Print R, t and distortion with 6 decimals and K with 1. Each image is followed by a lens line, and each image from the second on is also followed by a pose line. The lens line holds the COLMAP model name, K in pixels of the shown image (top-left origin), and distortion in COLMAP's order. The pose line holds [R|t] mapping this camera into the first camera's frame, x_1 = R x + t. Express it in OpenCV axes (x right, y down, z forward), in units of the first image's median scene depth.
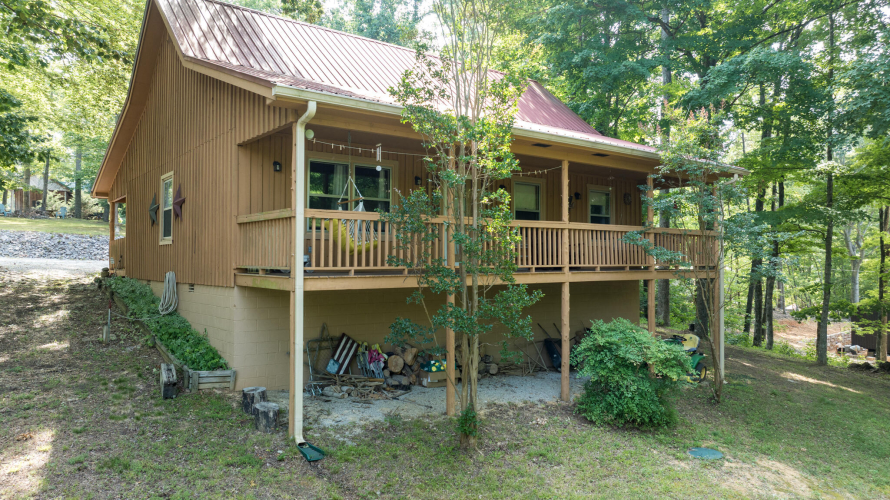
lens RADIAL K [[629.7, 0, 451.2], [0, 629.7, 251.1], [0, 0, 1]] dist [-0.030940, 0.023698]
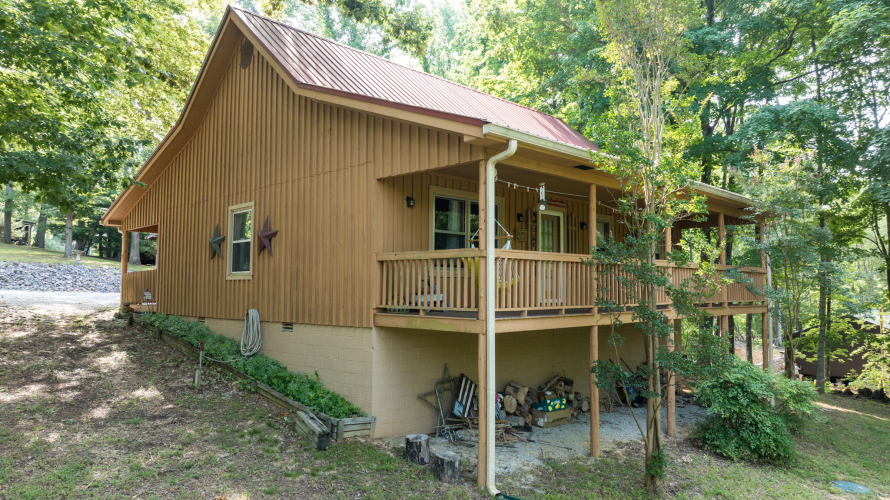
lens RADIAL K [[629.7, 0, 444.1], [0, 629.7, 243.5], [0, 0, 1]] dist [-0.030940, 0.023698]
pose [[0.991111, 0.011443, 0.132542, -0.364427], [-0.003949, 0.998385, -0.056671, -0.016108], [-0.132977, 0.055643, 0.989556, 0.036052]]
